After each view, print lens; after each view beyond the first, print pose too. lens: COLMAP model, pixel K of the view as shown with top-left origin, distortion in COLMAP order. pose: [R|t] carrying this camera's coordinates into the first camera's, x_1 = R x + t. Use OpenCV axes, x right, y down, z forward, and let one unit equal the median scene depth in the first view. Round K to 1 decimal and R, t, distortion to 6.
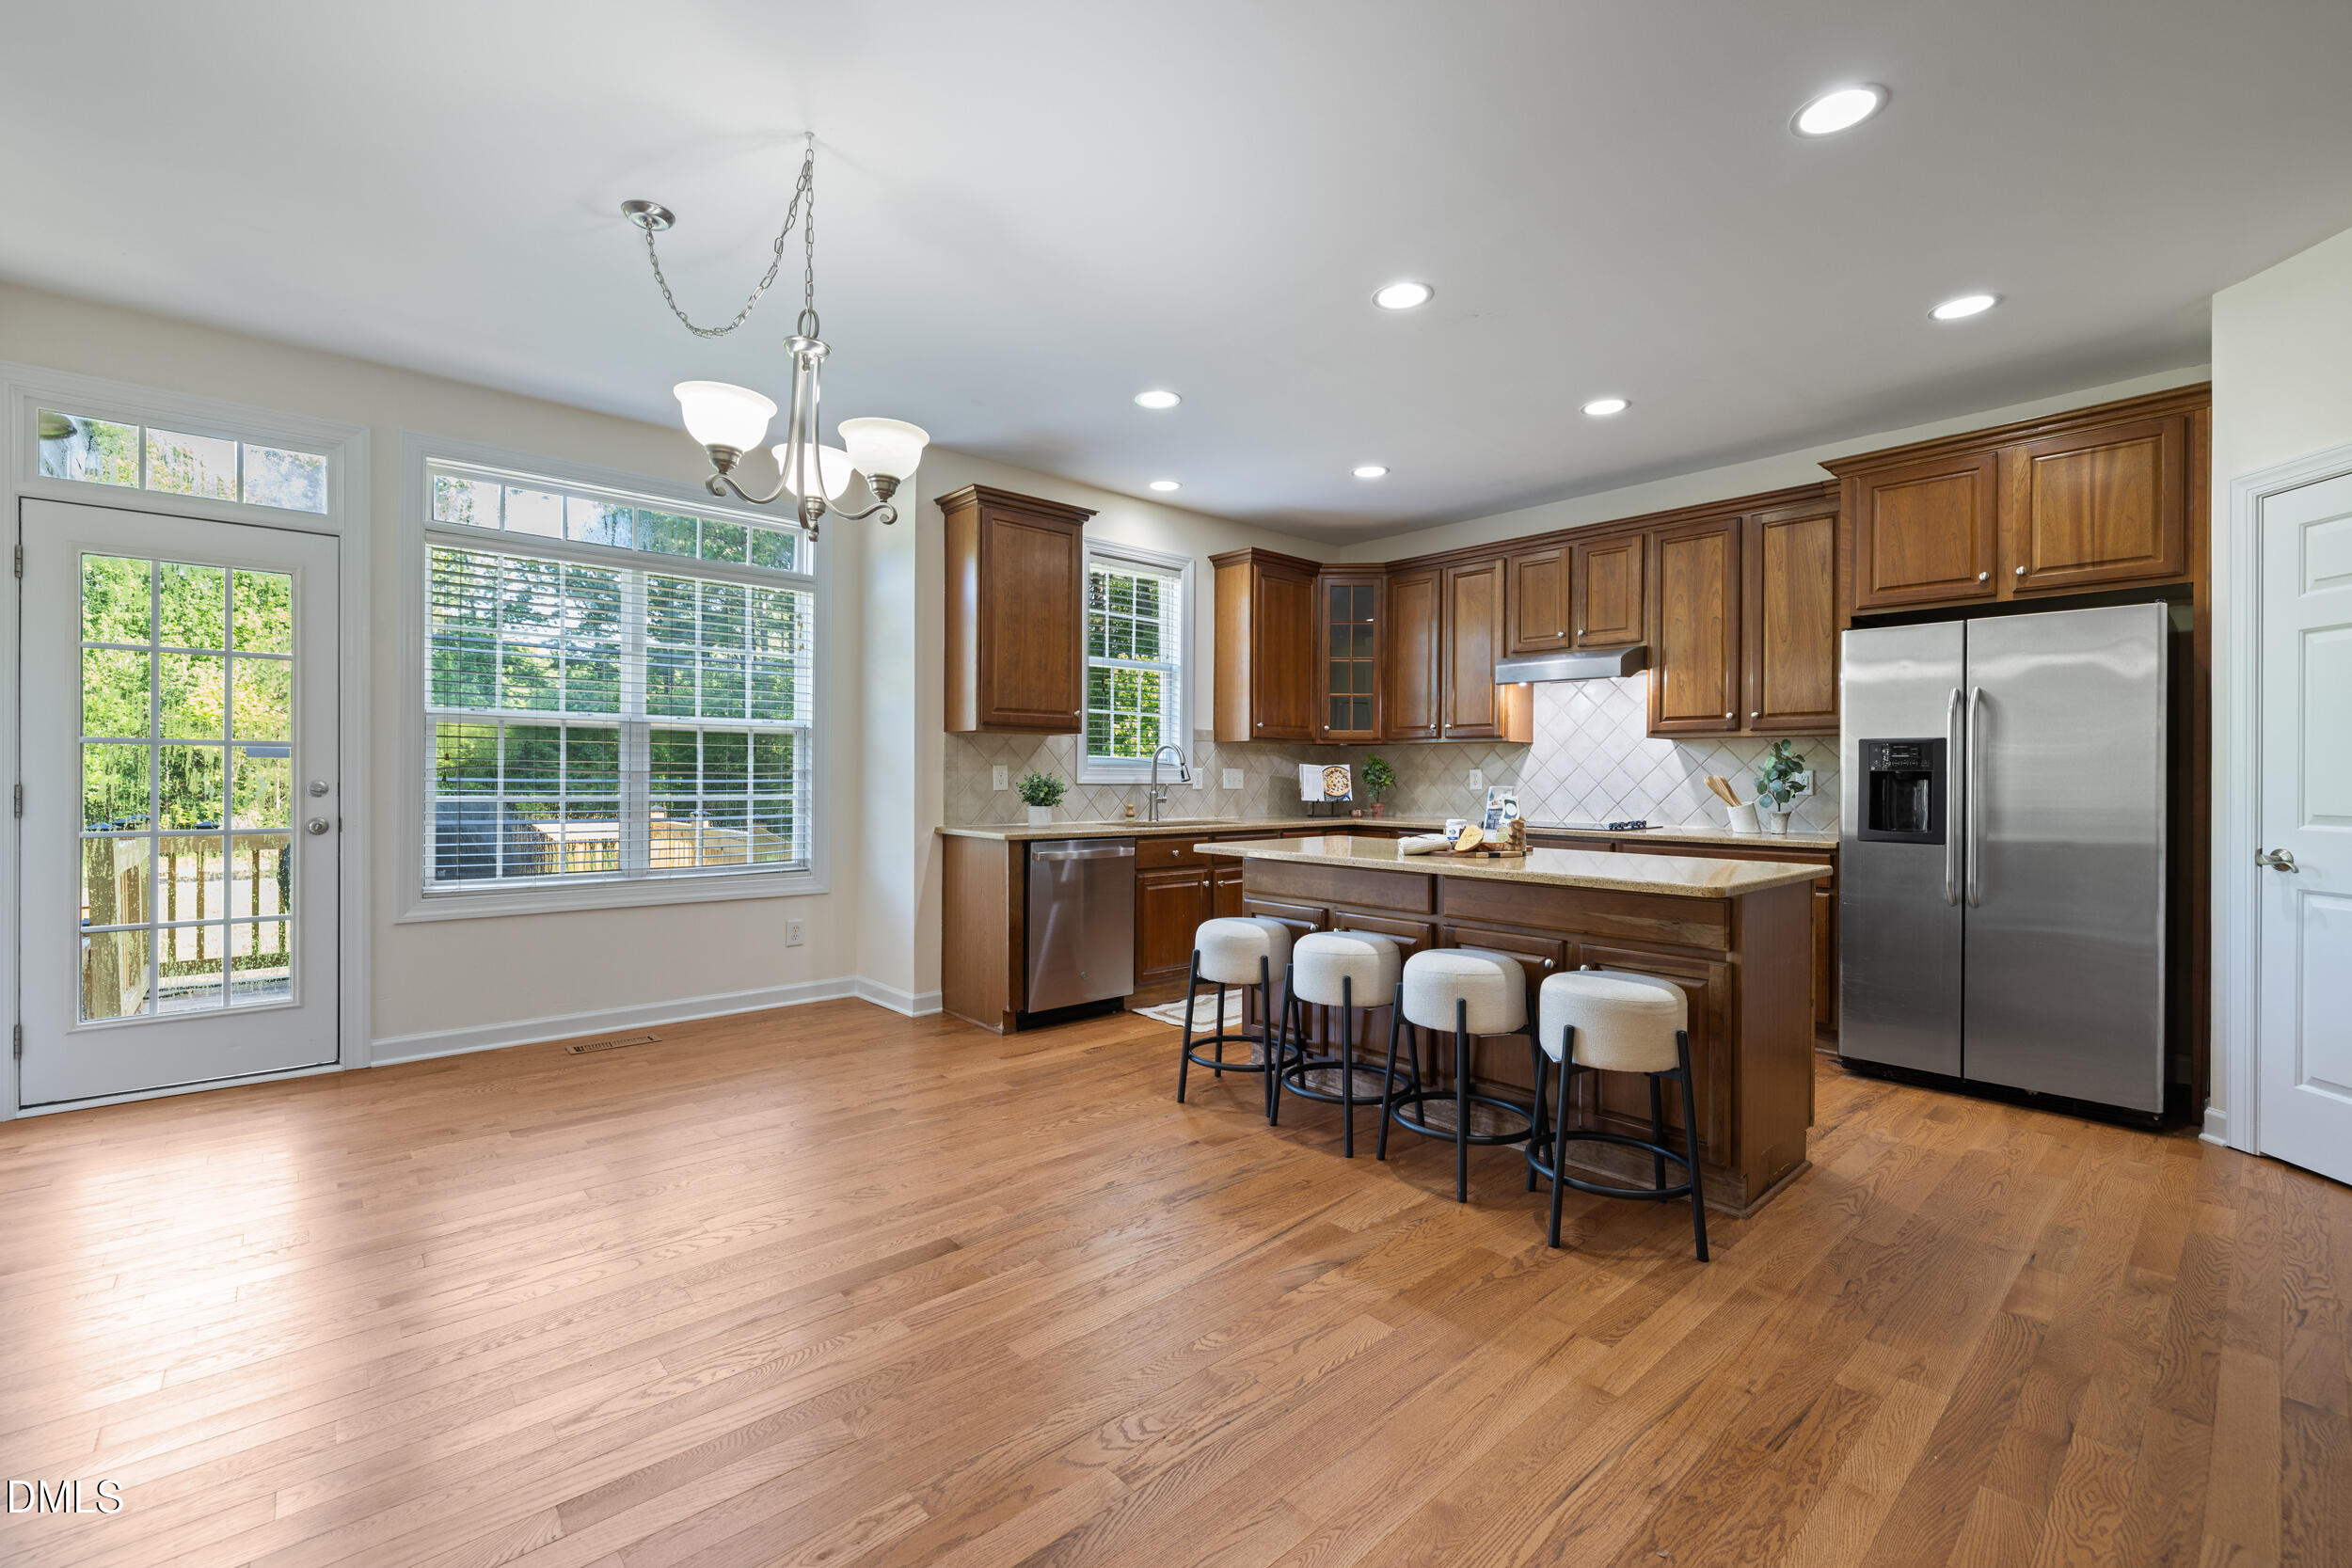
lens RADIAL K [[997.7, 0, 1167.6], [0, 997.7, 779.5], [0, 0, 1]] dist [-0.003115, 0.000517]
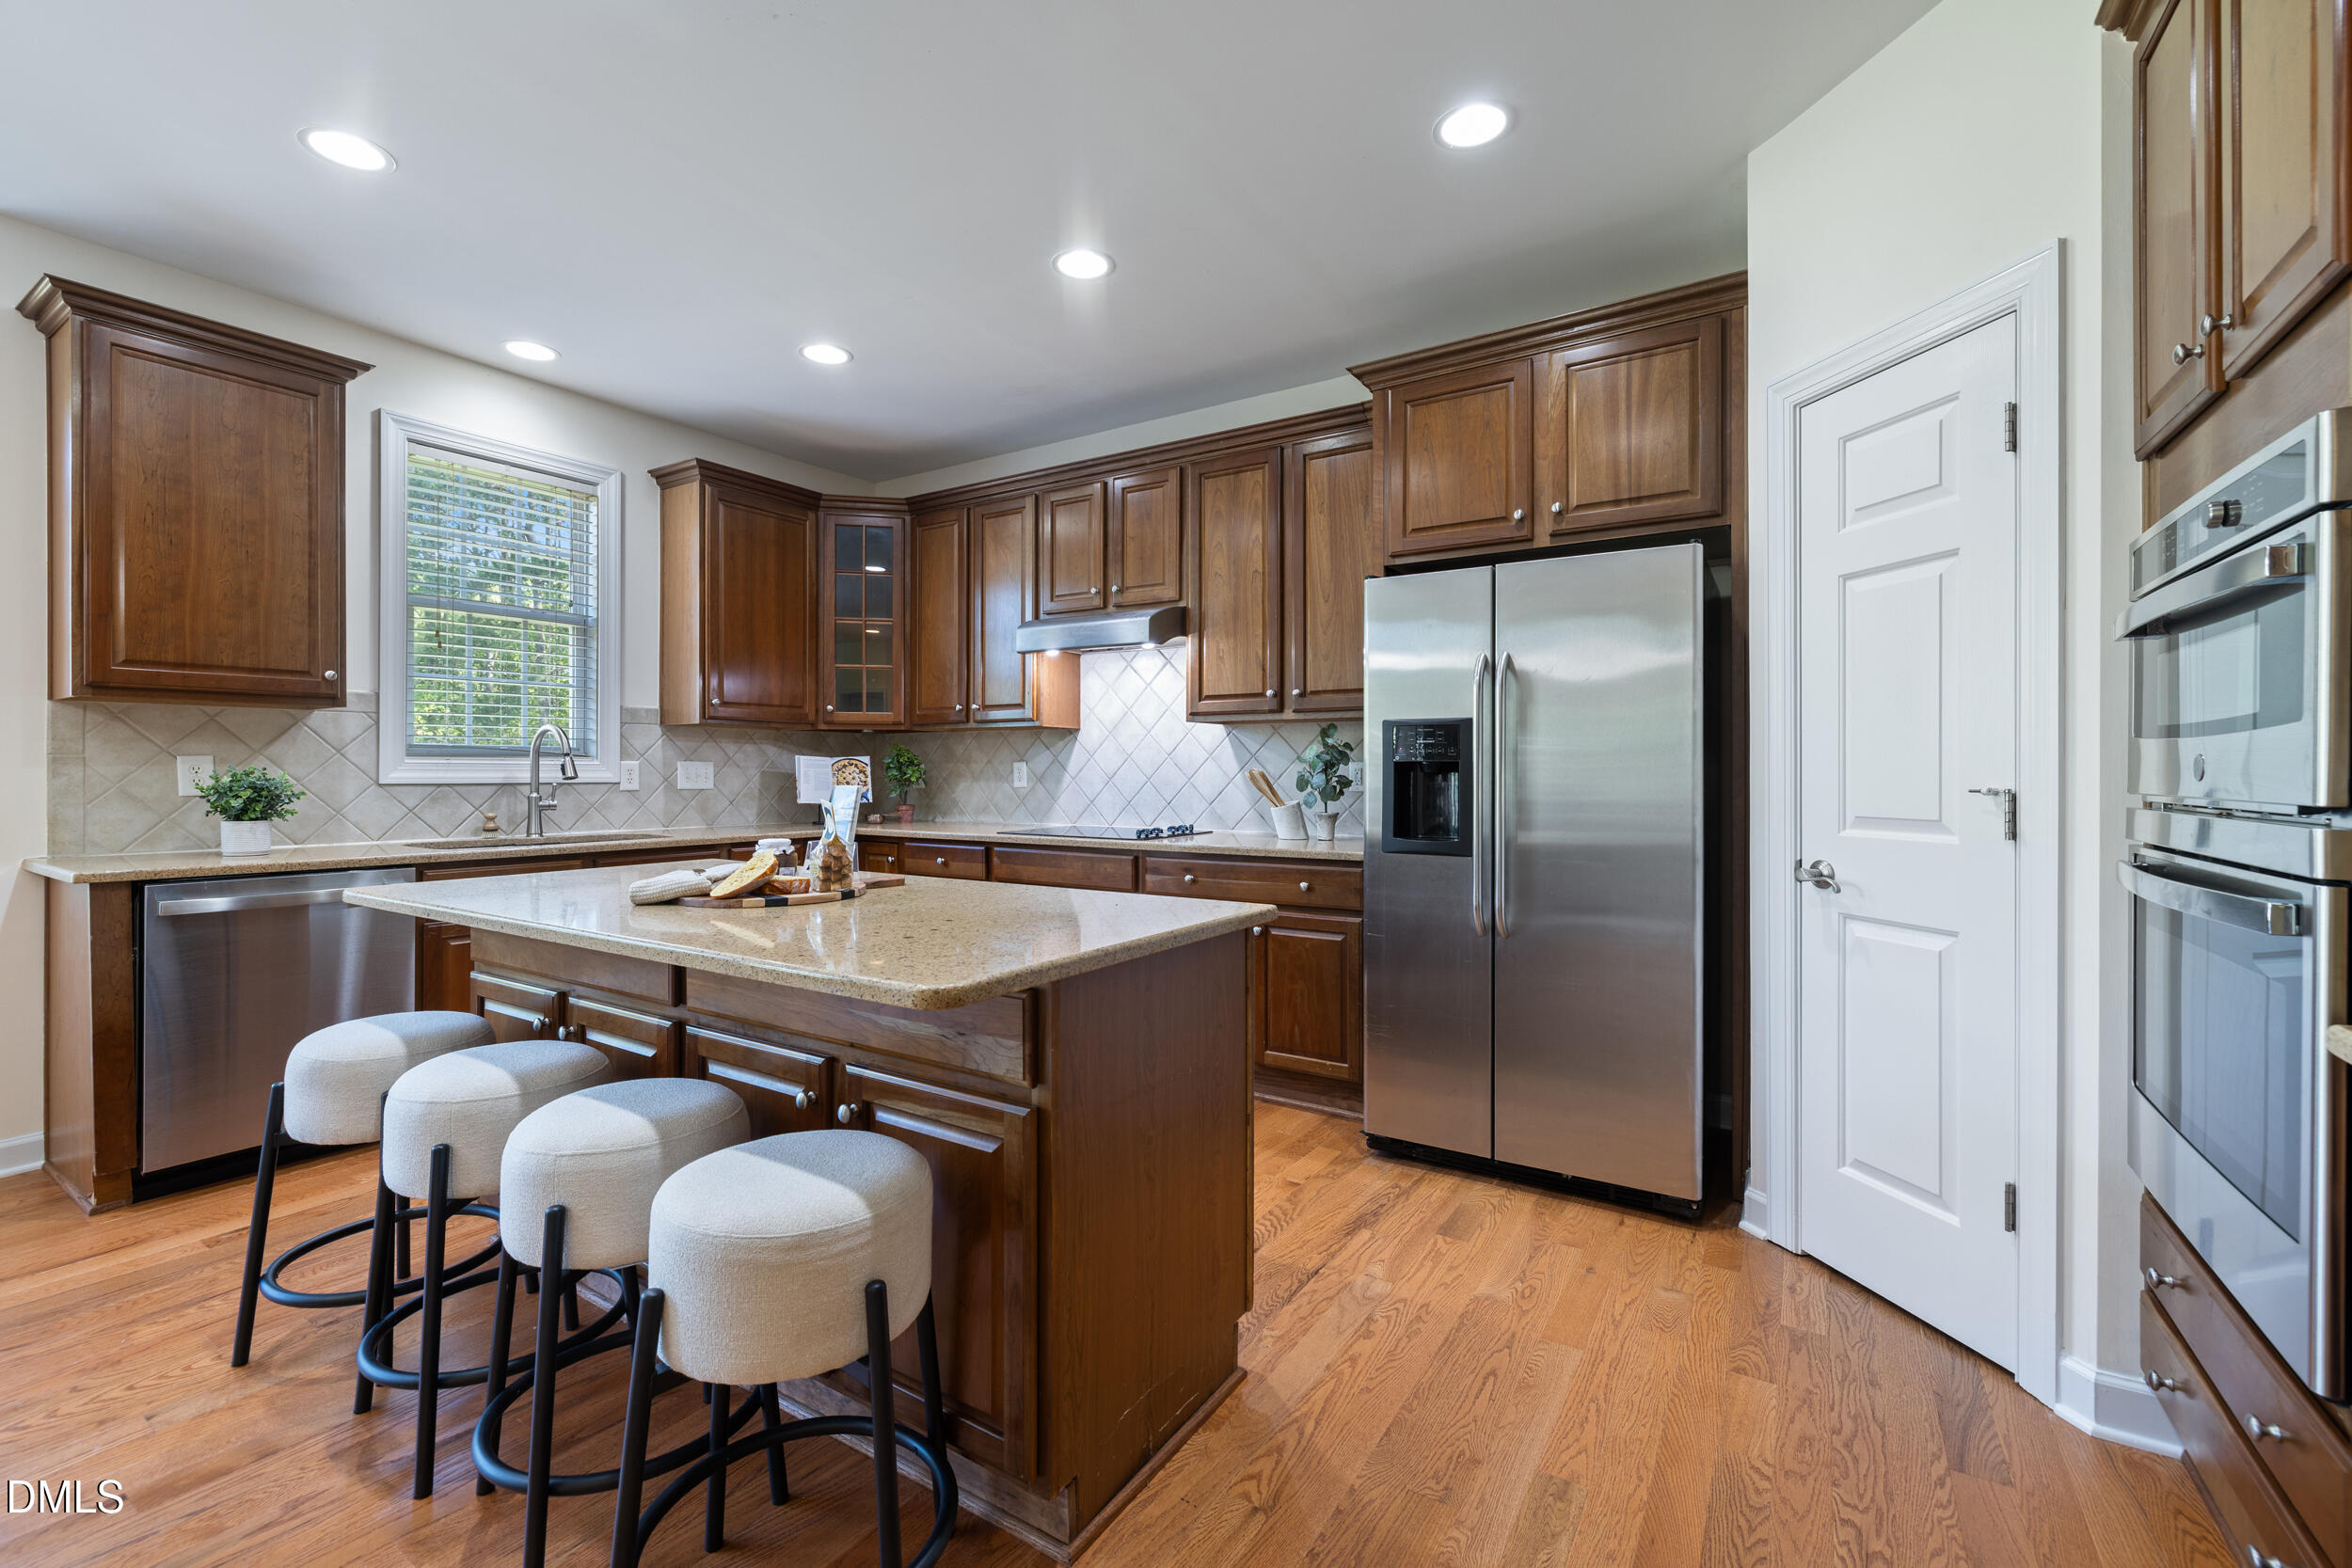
lens RADIAL K [[997.7, 0, 1173.7], [0, 997.7, 774.8], [0, 0, 1]] dist [-0.003115, 0.000517]
pose [[0.962745, -0.005146, 0.270361, 0.323905], [0.005273, 0.999986, 0.000258, 0.000795], [-0.270359, 0.001178, 0.962759, 0.296904]]
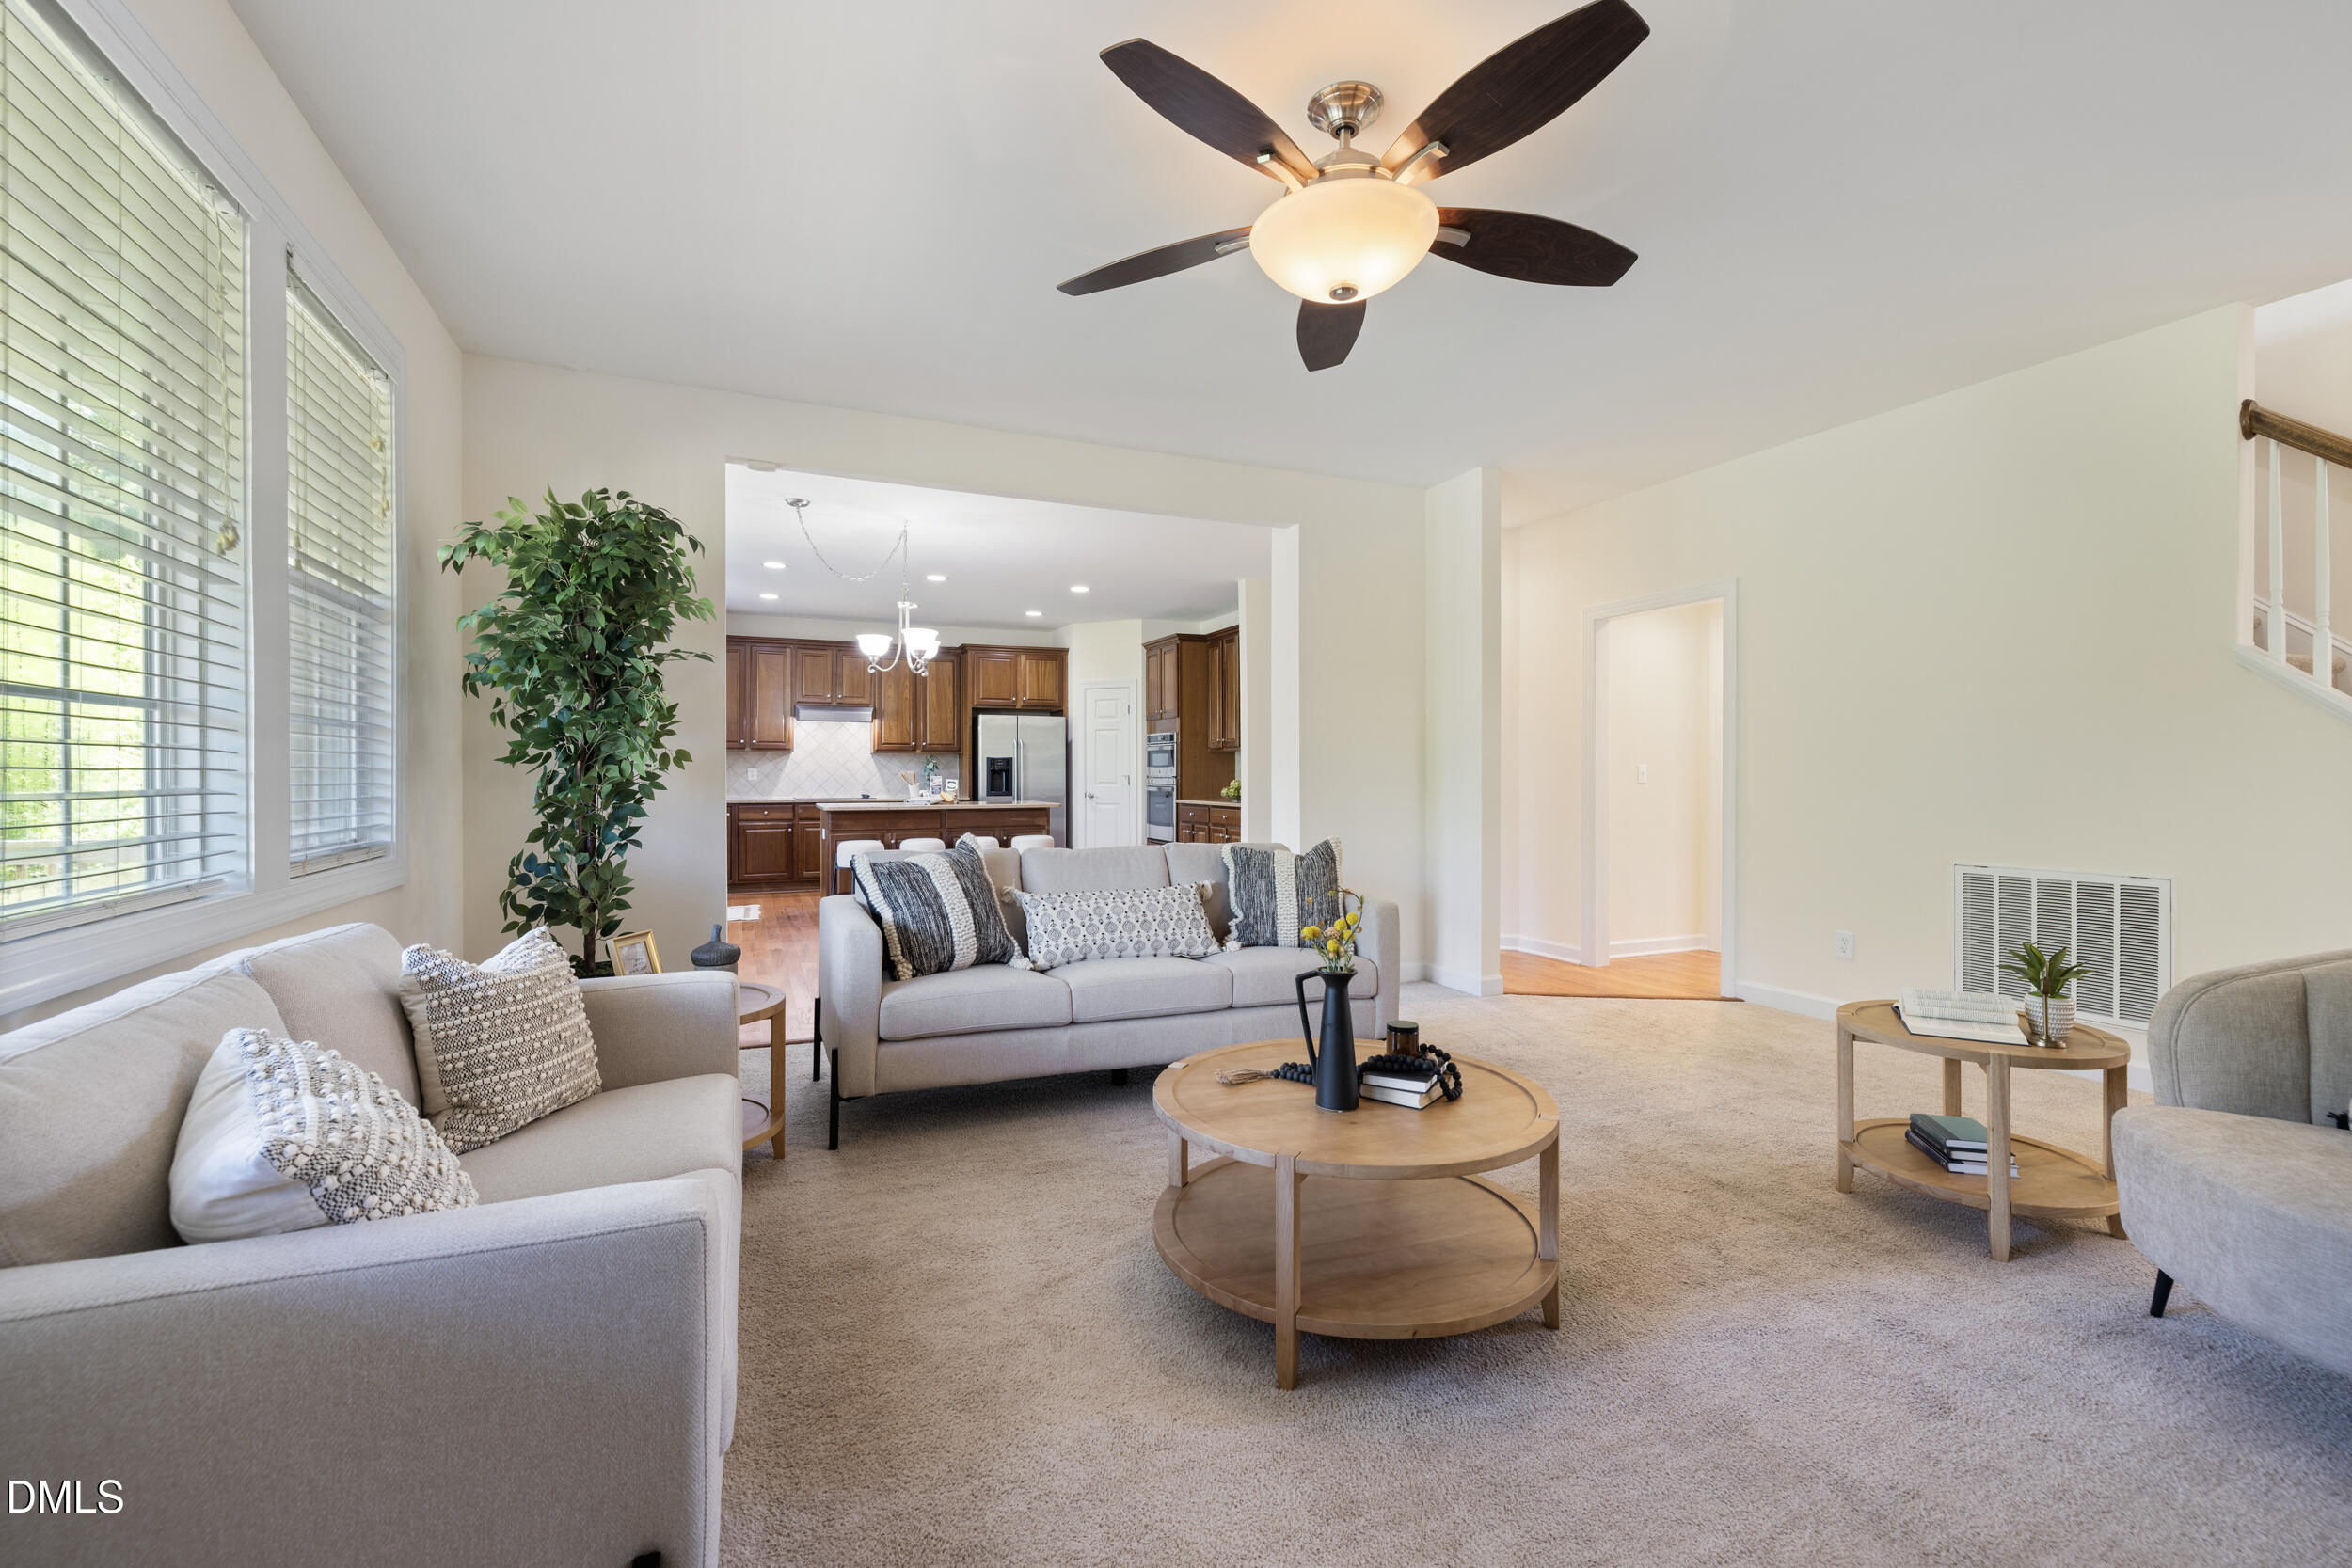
lens RADIAL K [[997.7, 0, 1181.4], [0, 997.7, 773.1], [0, 0, 1]] dist [-0.003115, 0.000517]
pose [[0.318924, -0.010949, 0.947717, -1.604612], [0.004391, 0.999940, 0.010075, -0.022115], [-0.947770, 0.000948, 0.318953, -0.323171]]
